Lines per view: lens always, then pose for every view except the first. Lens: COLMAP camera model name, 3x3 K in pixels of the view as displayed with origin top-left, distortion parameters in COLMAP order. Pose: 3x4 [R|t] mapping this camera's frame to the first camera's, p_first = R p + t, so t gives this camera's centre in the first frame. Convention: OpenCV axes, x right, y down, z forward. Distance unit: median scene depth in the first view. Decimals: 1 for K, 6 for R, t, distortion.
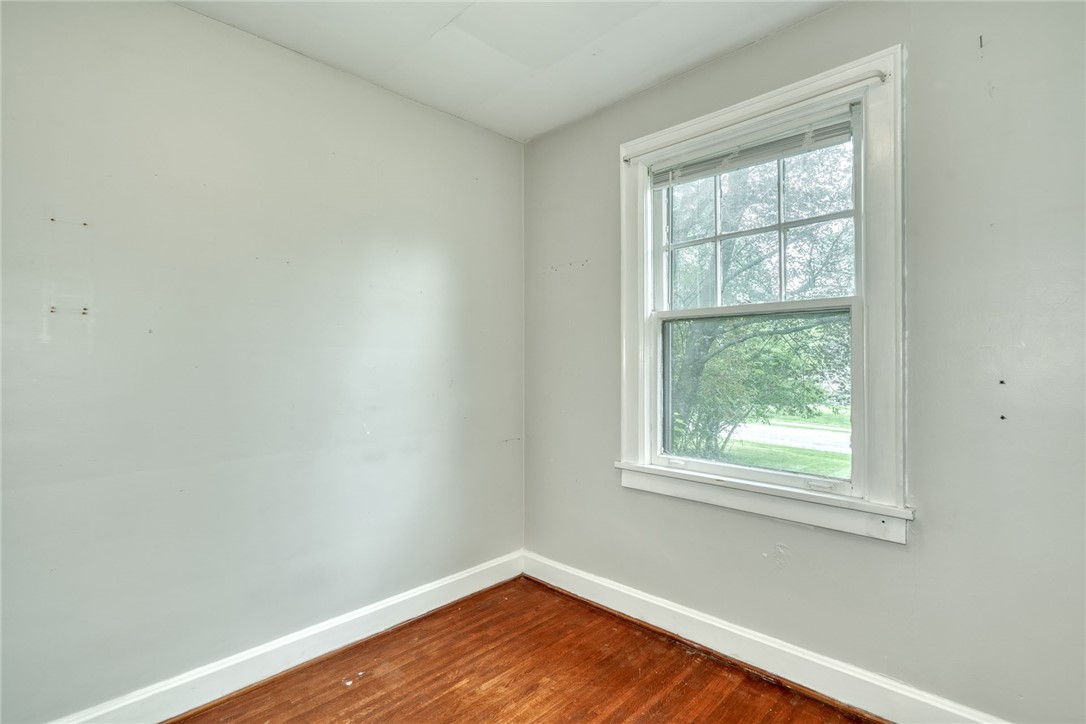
lens RADIAL K [[506.7, 0, 538.1], [0, 506.7, 360.4], [0, 0, 1]] dist [-0.003486, 0.001362]
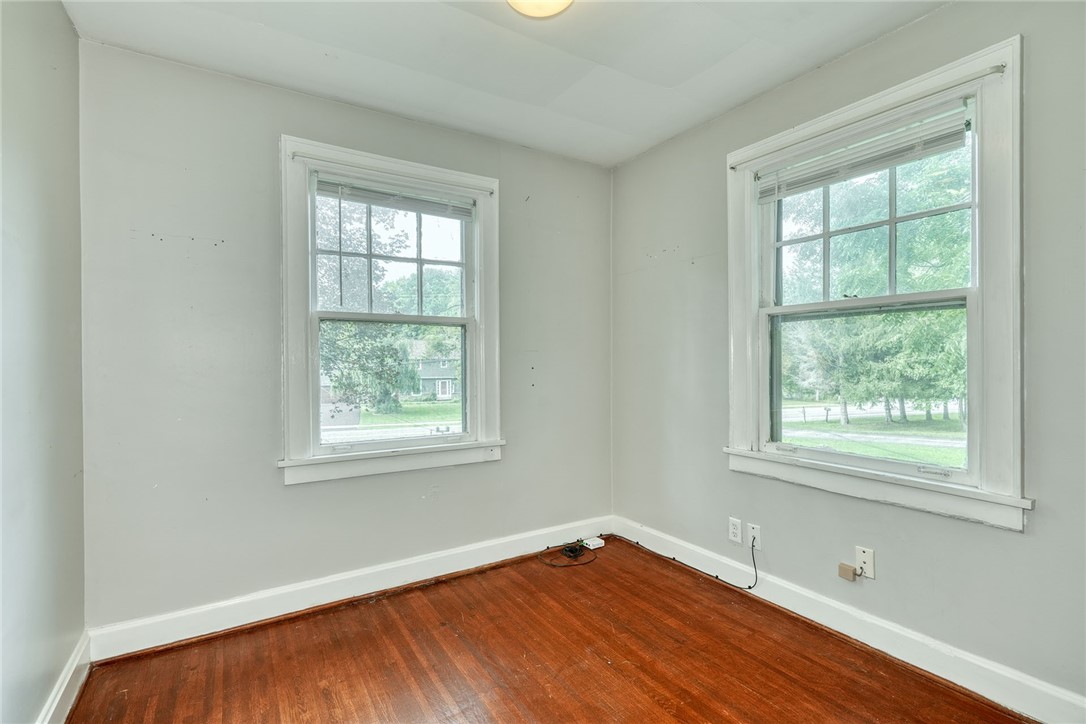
lens RADIAL K [[506.7, 0, 541.5], [0, 506.7, 358.7], [0, 0, 1]] dist [-0.003486, 0.001362]
pose [[0.242638, -0.001687, 0.970116, -0.784416], [-0.003262, 0.999991, 0.002555, -0.000155], [-0.970112, -0.003785, 0.242630, 0.334546]]
